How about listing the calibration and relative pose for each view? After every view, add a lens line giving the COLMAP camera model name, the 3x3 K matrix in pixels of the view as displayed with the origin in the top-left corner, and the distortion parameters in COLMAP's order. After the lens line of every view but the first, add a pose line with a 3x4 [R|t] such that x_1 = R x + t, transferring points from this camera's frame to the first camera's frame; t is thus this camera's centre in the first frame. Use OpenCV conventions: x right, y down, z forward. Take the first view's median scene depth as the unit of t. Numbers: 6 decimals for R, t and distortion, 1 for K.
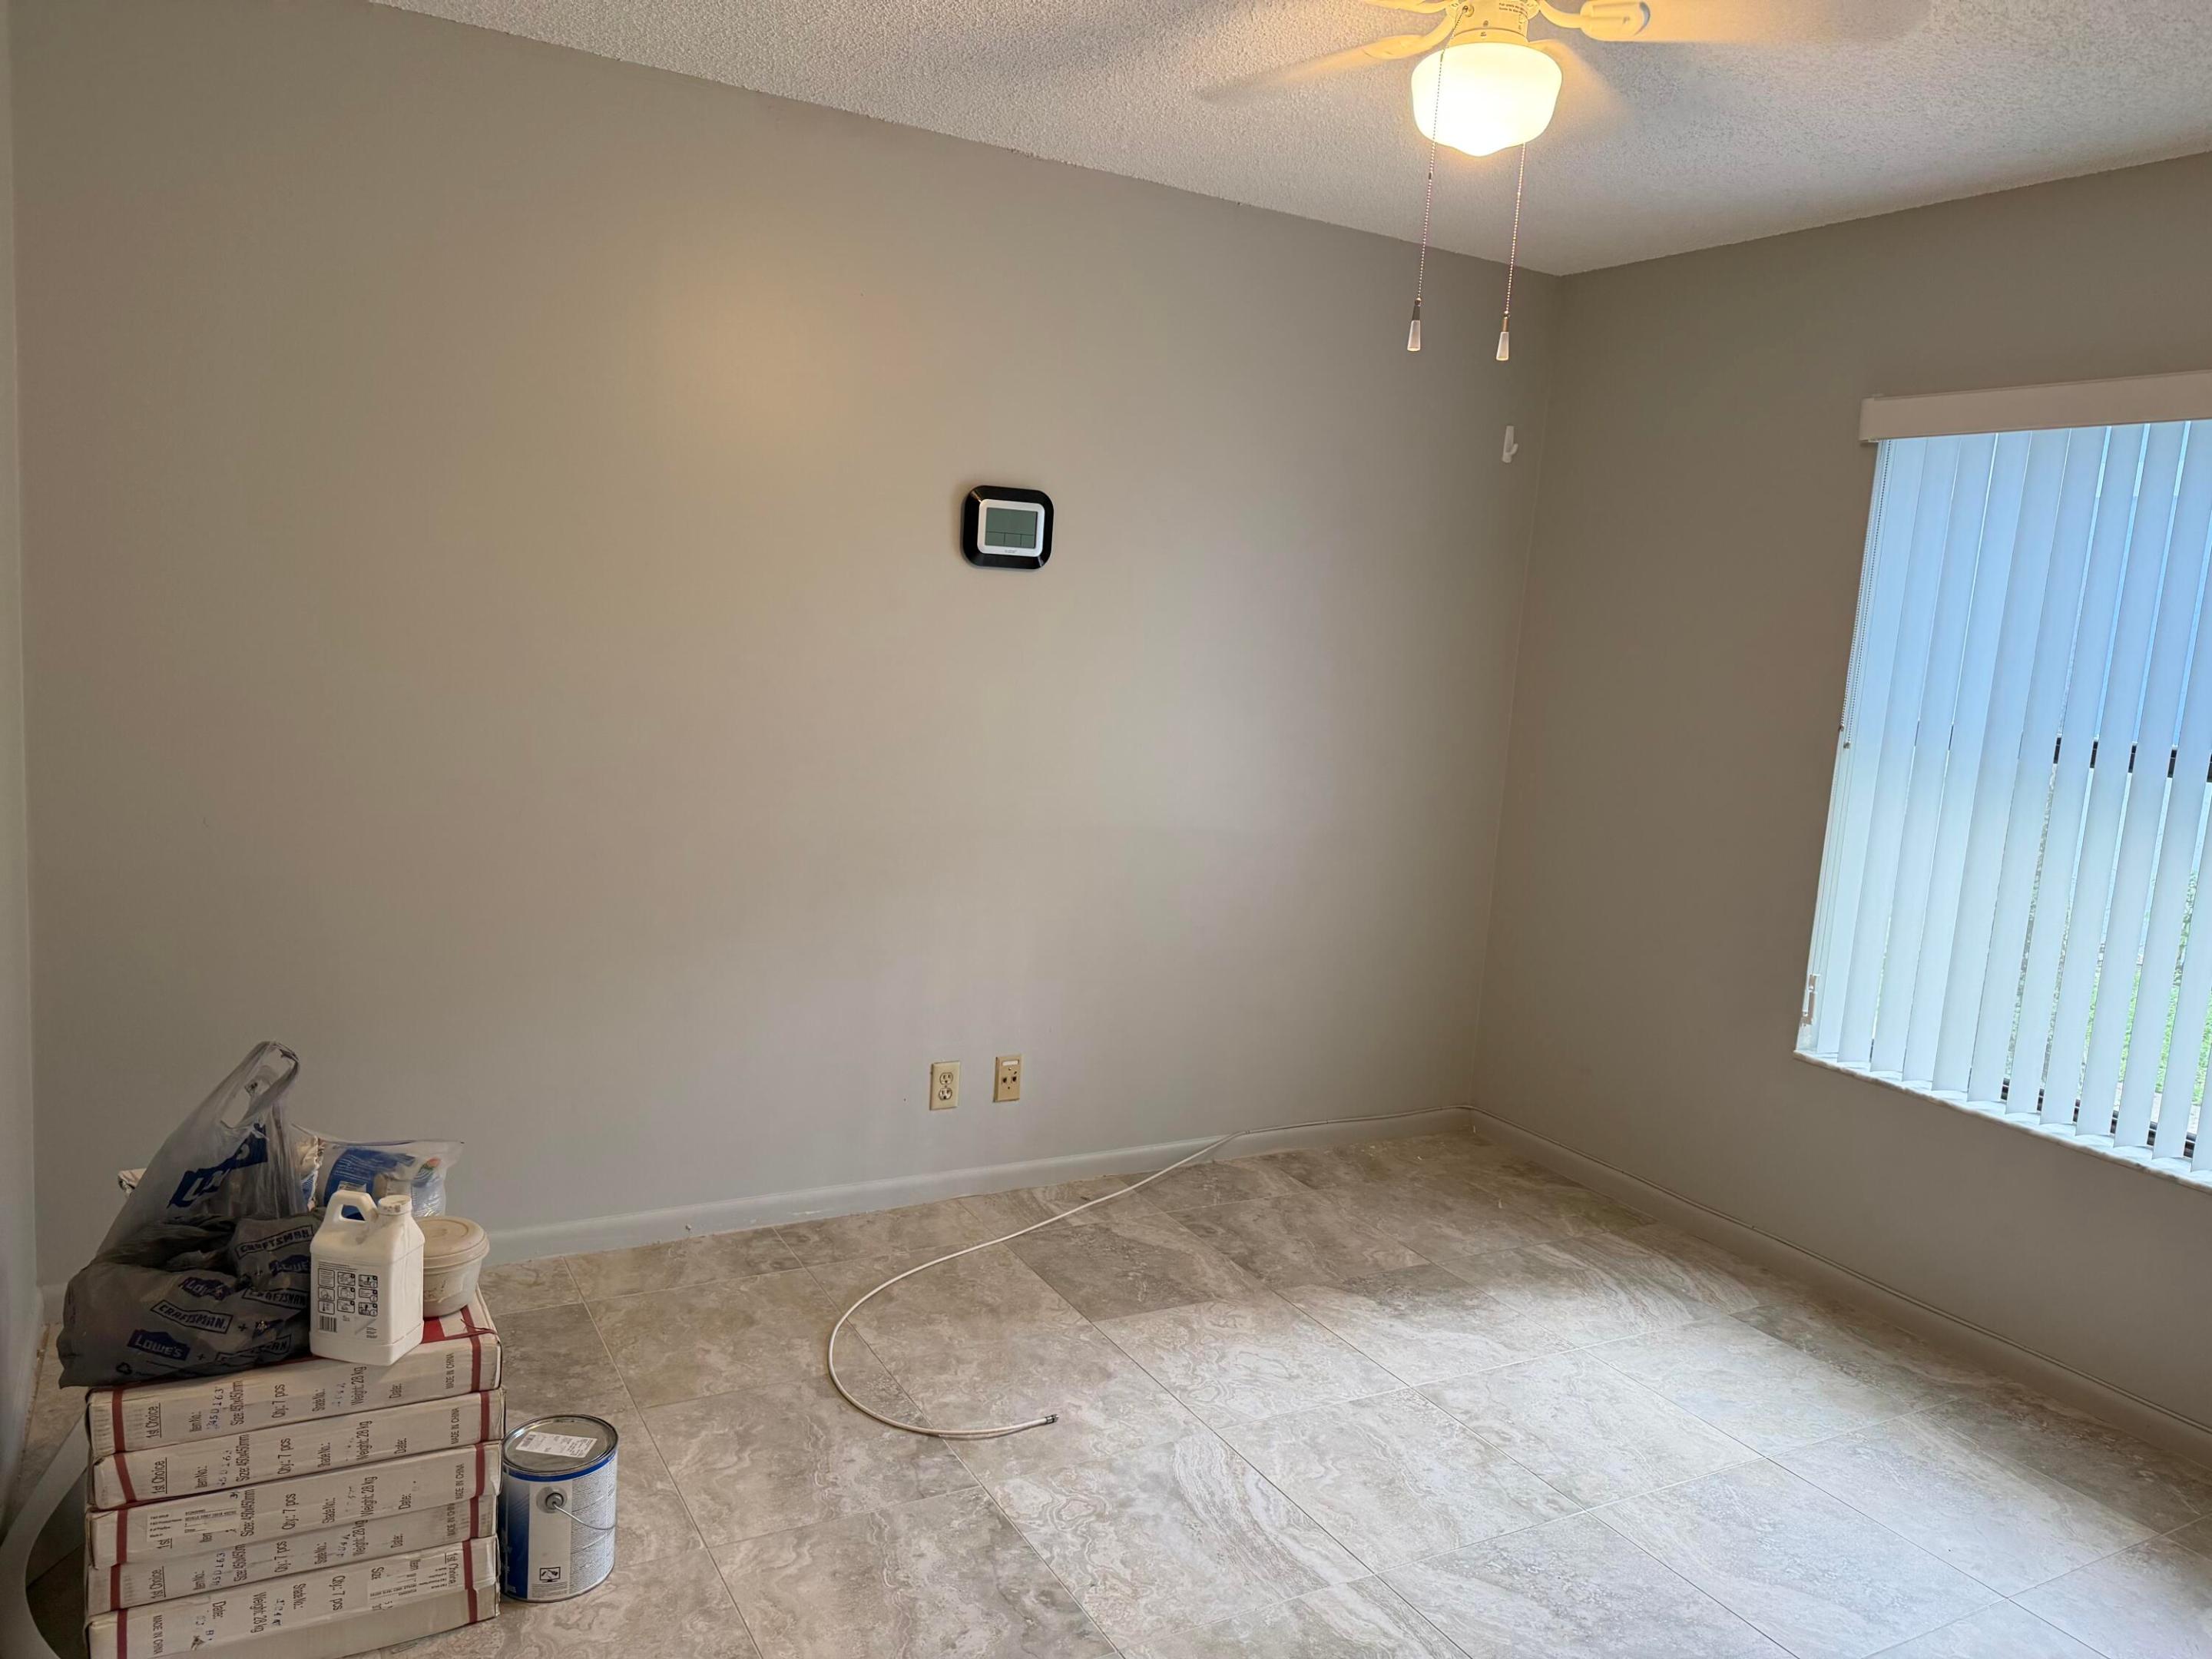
lens RADIAL K [[1625.1, 0, 1106.0], [0, 1625.1, 829.5], [0, 0, 1]] dist [0.002611, -0.175061]
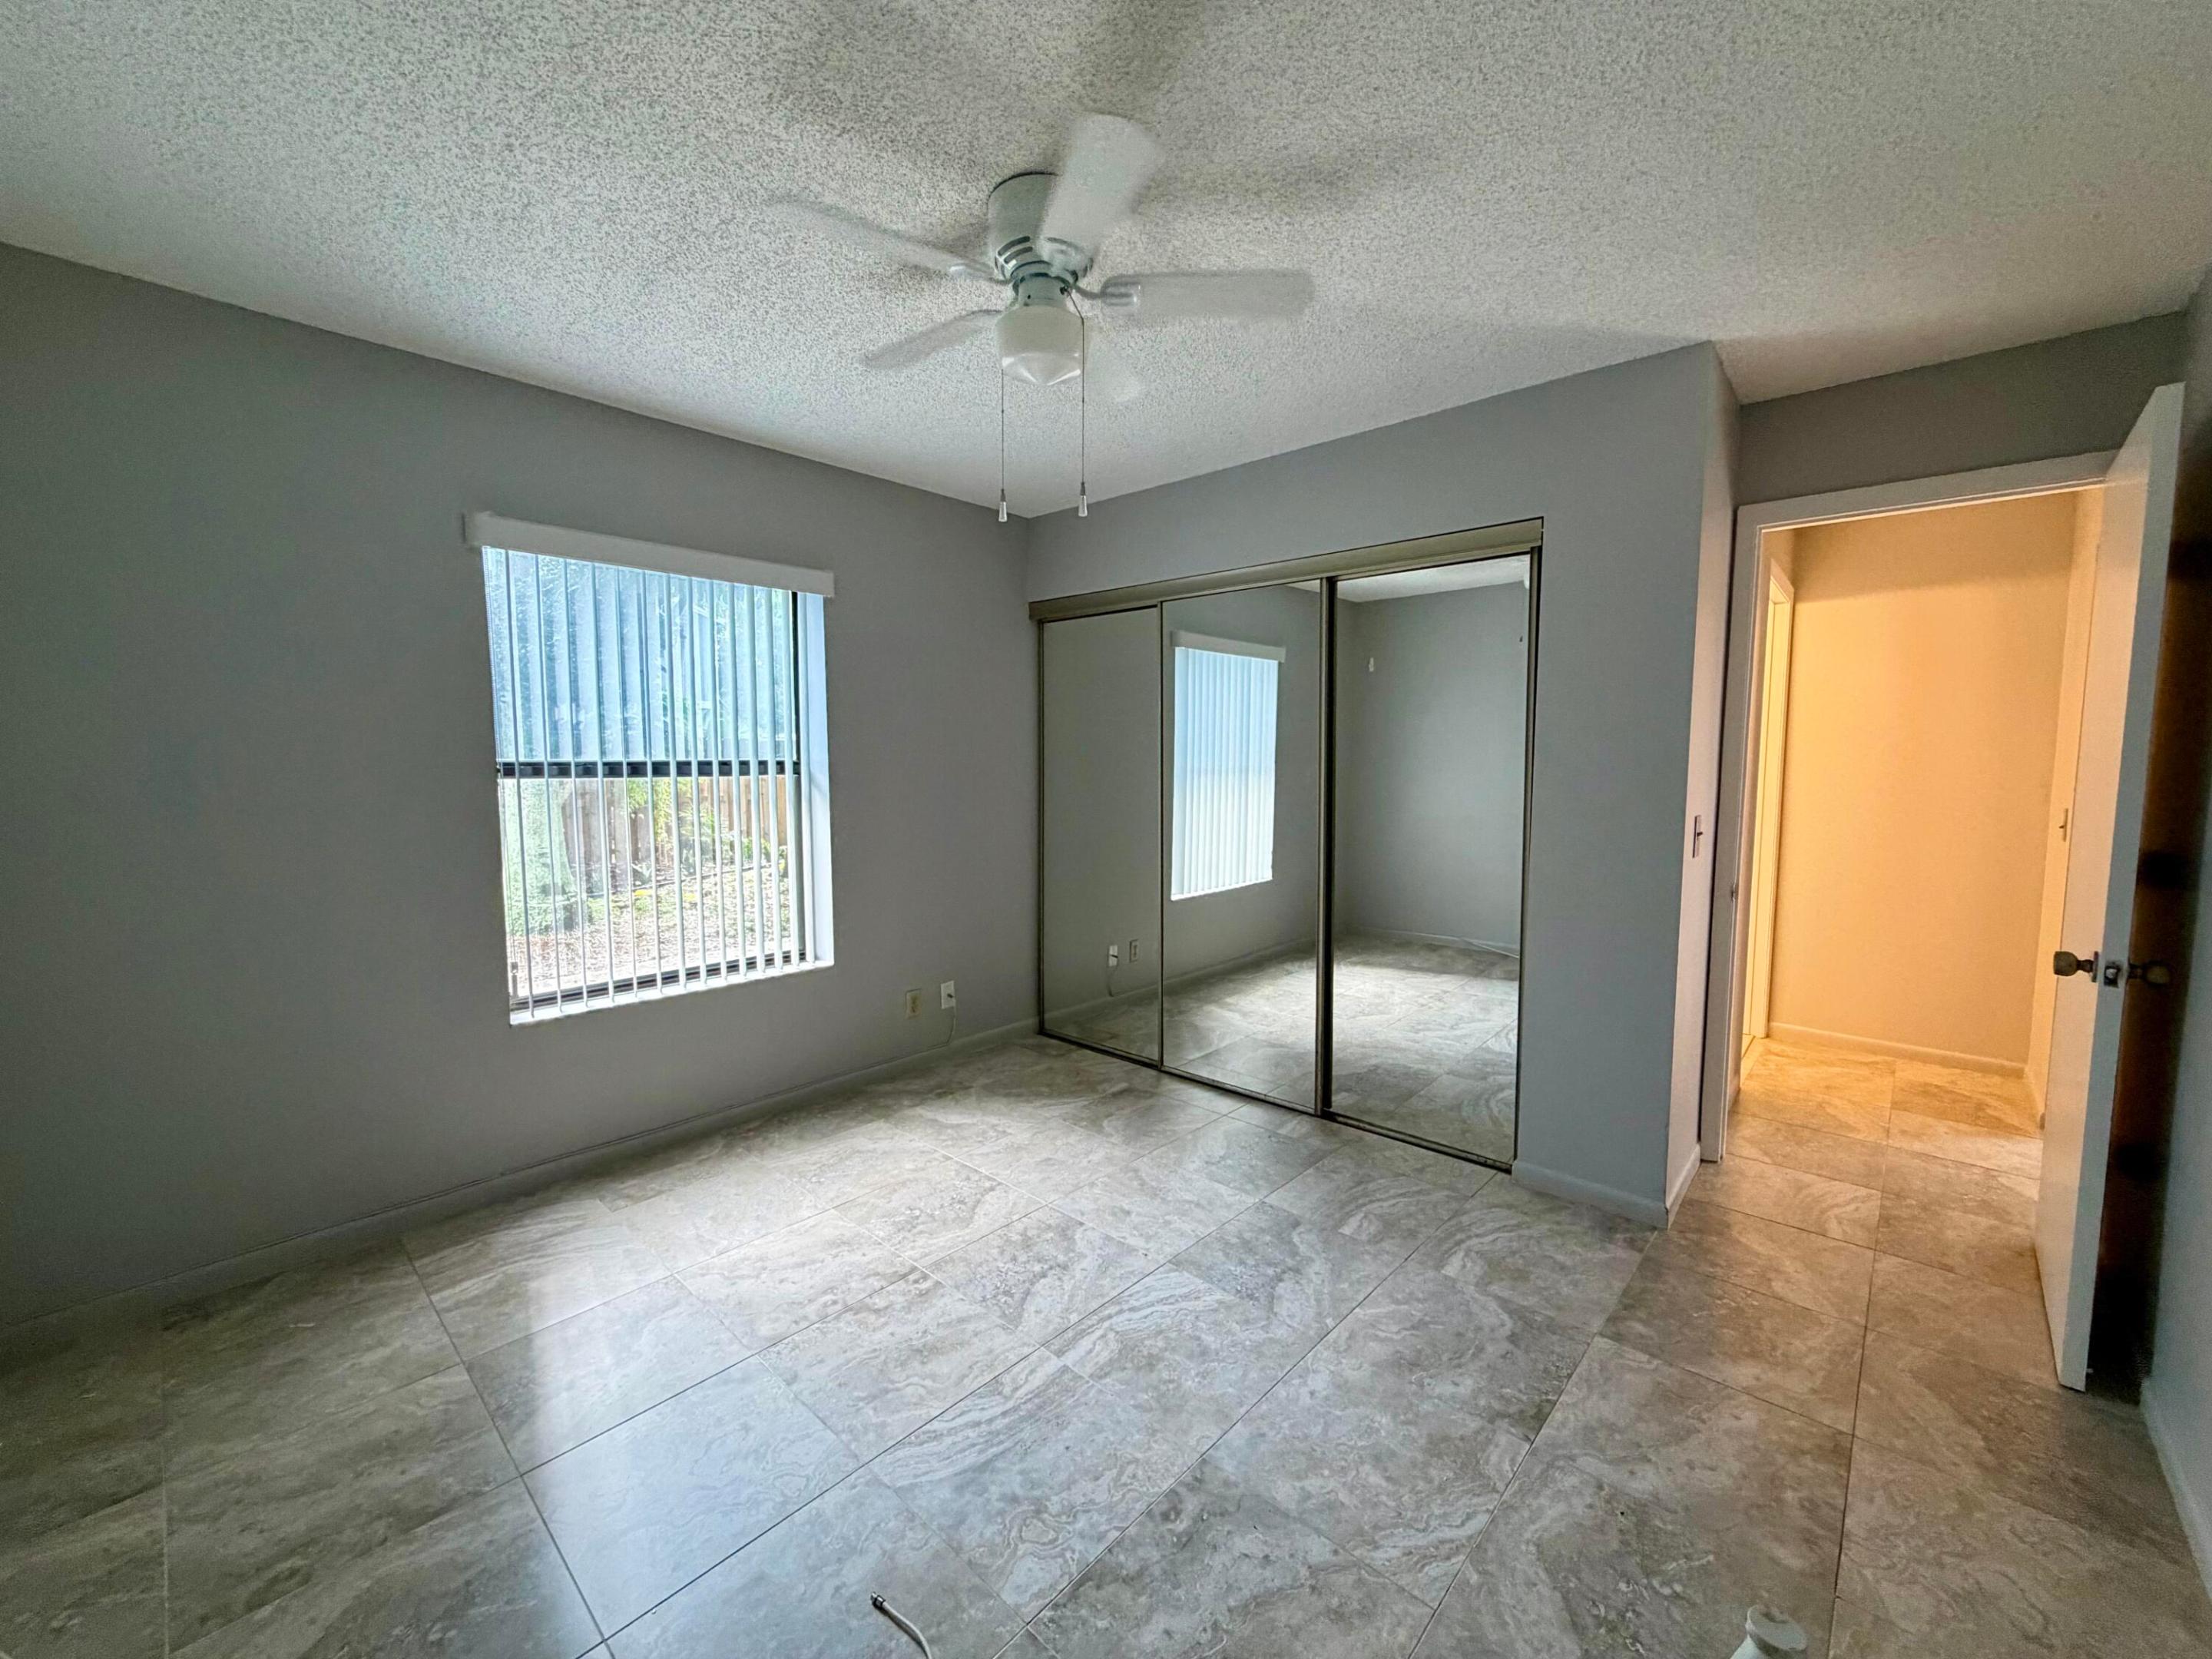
lens RADIAL K [[876.8, 0, 1104.9], [0, 876.8, 826.4], [0, 0, 1]] dist [-0.001674, -0.000080]
pose [[-0.322530, -0.156988, 0.933450, -0.458942], [0.098985, 0.975150, 0.198203, -0.141719], [-0.941370, 0.156324, -0.298975, 0.949361]]
